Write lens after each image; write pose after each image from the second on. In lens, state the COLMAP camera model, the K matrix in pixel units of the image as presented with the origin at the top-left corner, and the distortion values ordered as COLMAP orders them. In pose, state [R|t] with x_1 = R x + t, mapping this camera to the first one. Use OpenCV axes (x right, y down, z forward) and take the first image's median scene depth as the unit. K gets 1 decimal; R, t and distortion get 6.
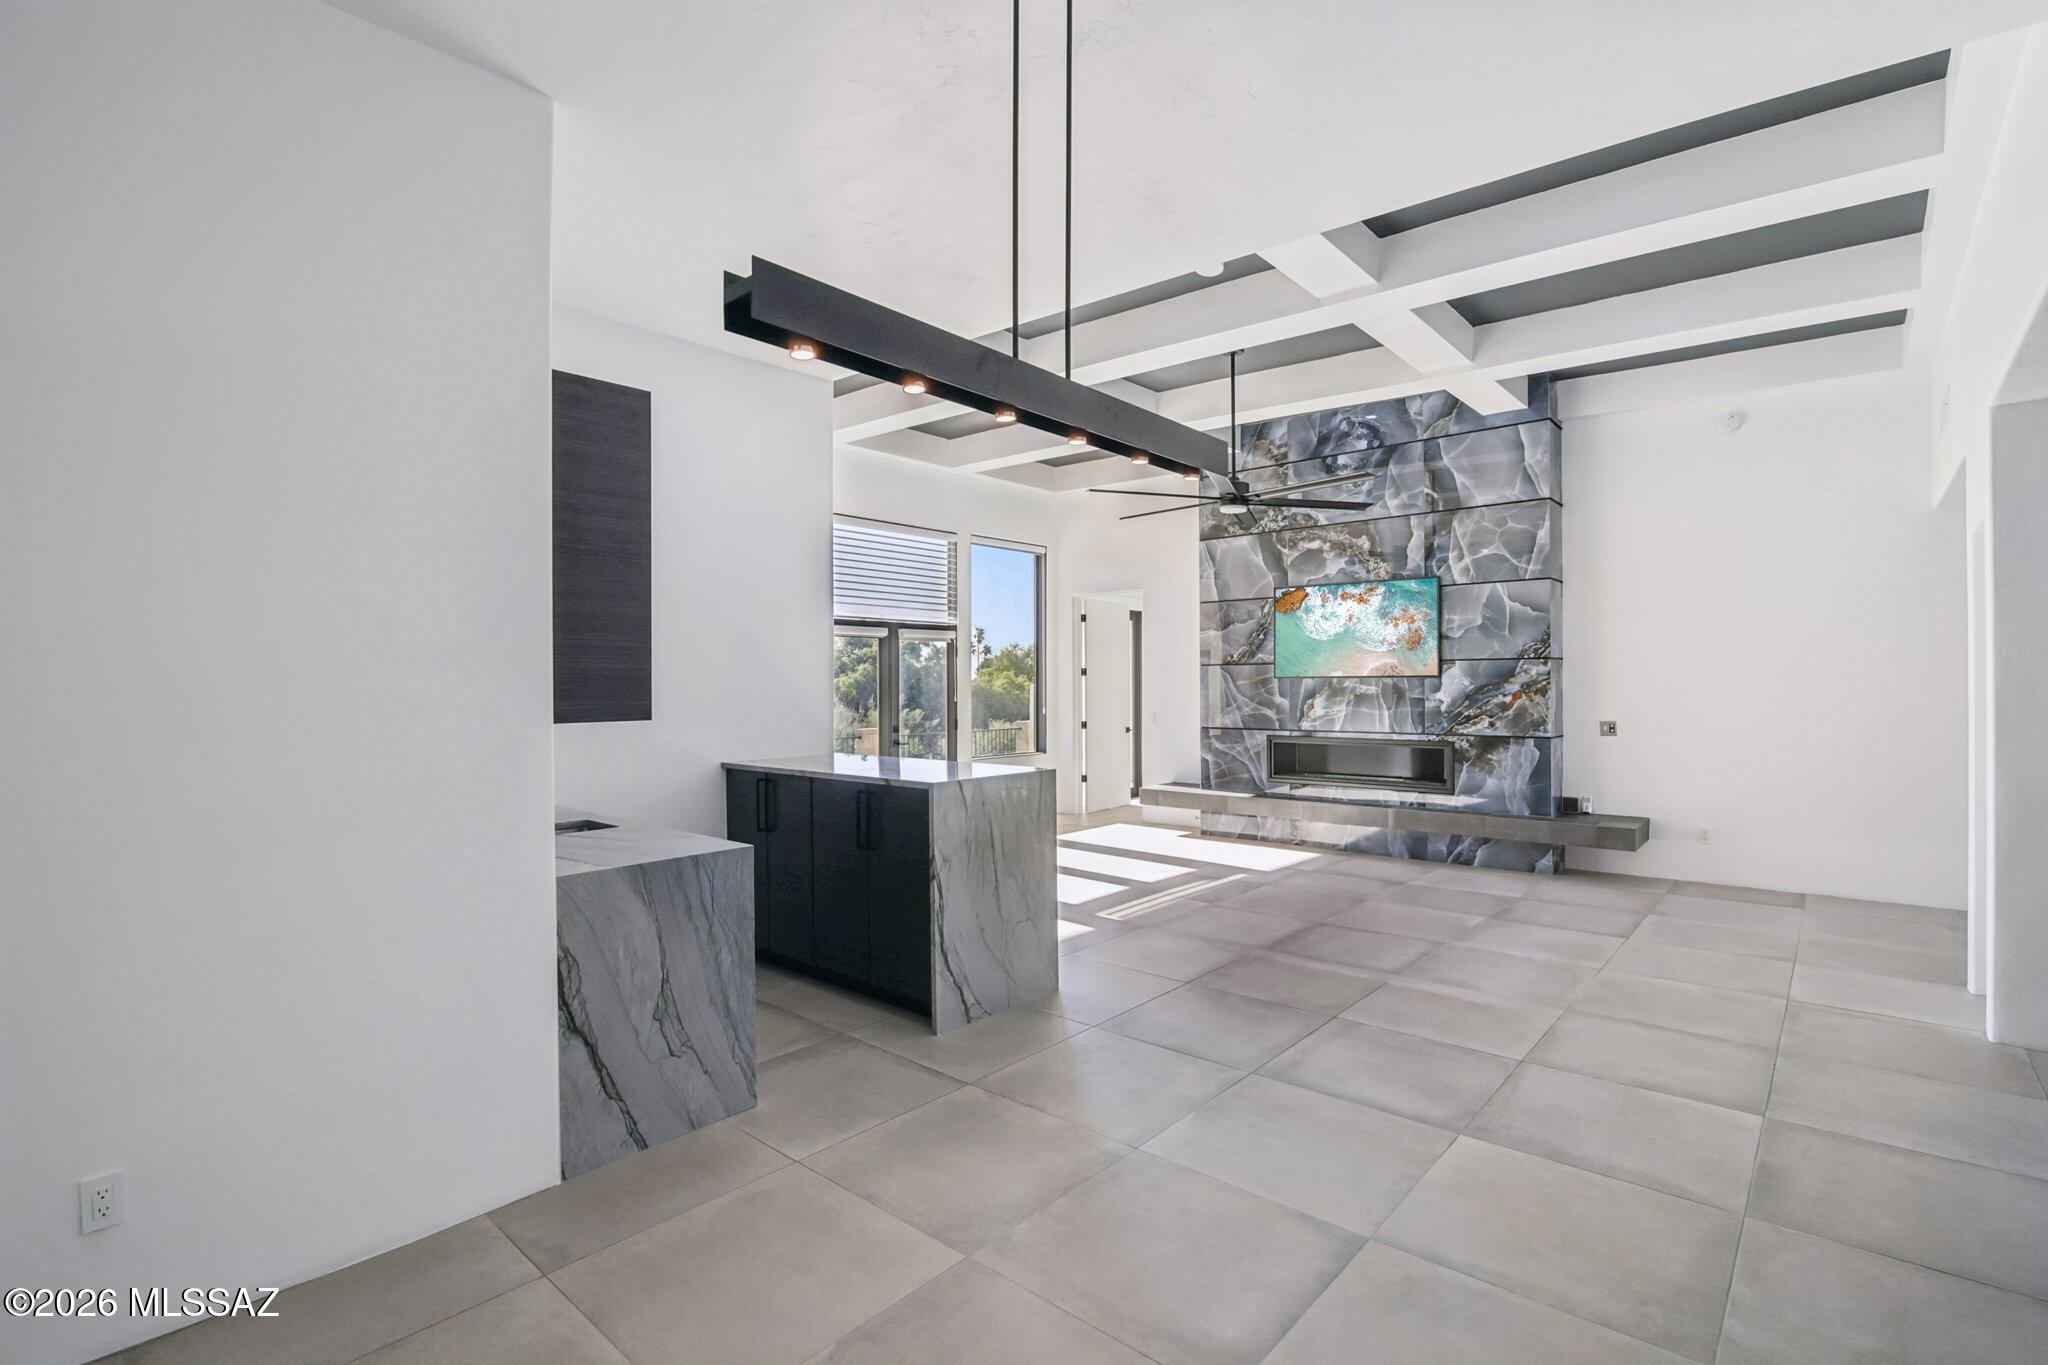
lens RADIAL K [[945.5, 0, 1025.5], [0, 945.5, 683.8], [0, 0, 1]] dist [-0.000112, -0.000005]
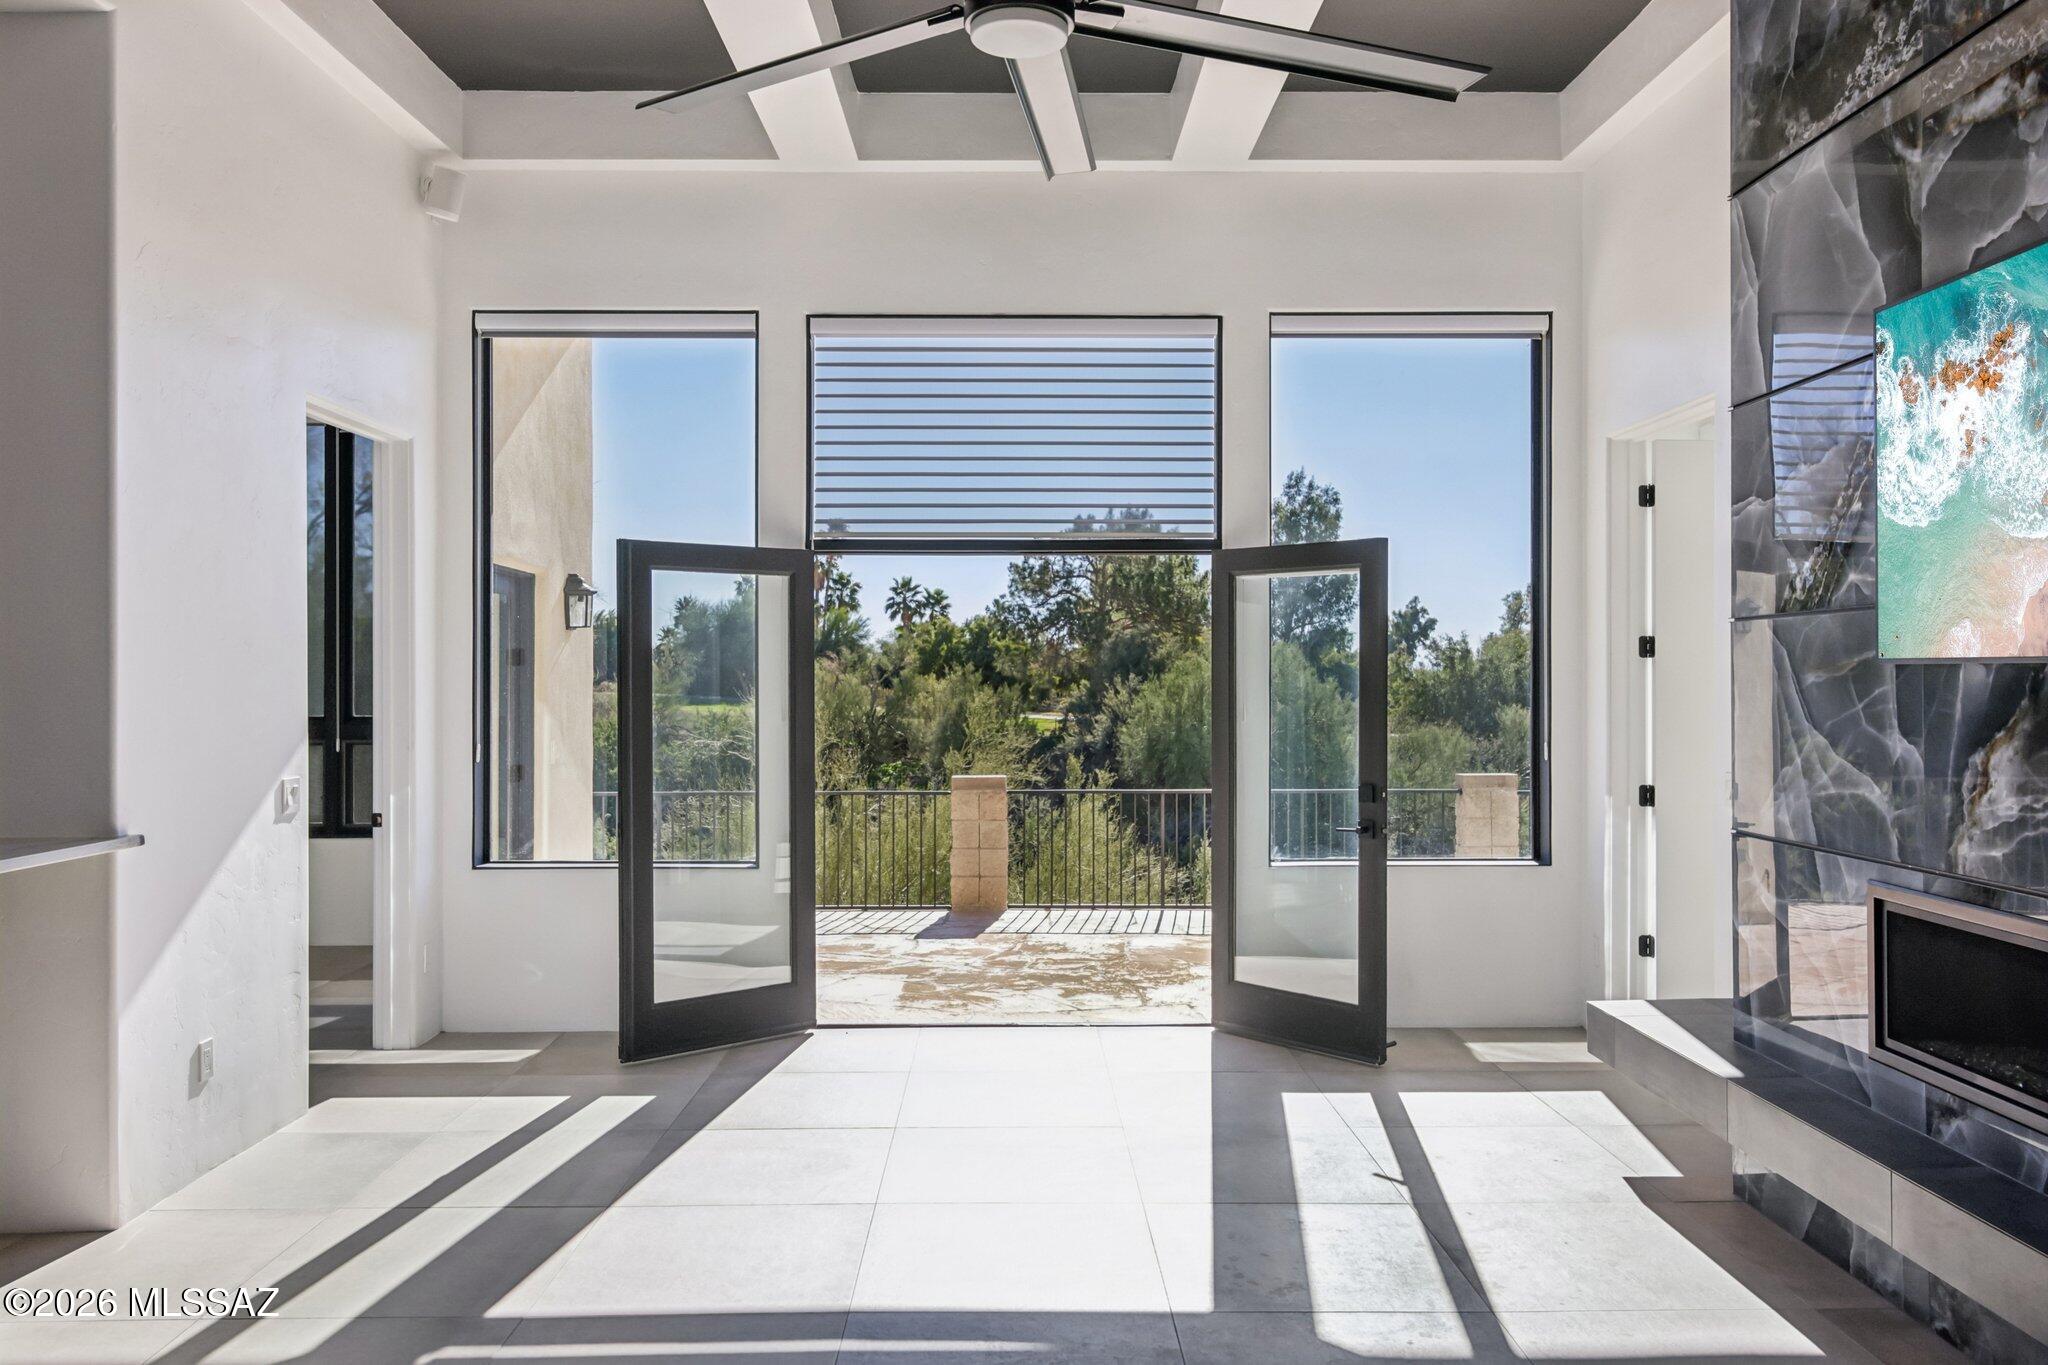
lens RADIAL K [[1540.3, 0, 1020.9], [0, 1540.3, 675.7], [0, 0, 1]] dist [0.007122, 0.001262]
pose [[0.655420, 0.004031, -0.755254, 0.426148], [-0.003852, 0.999991, 0.001994, -0.002144], [0.755255, 0.001602, 0.655429, 0.545565]]
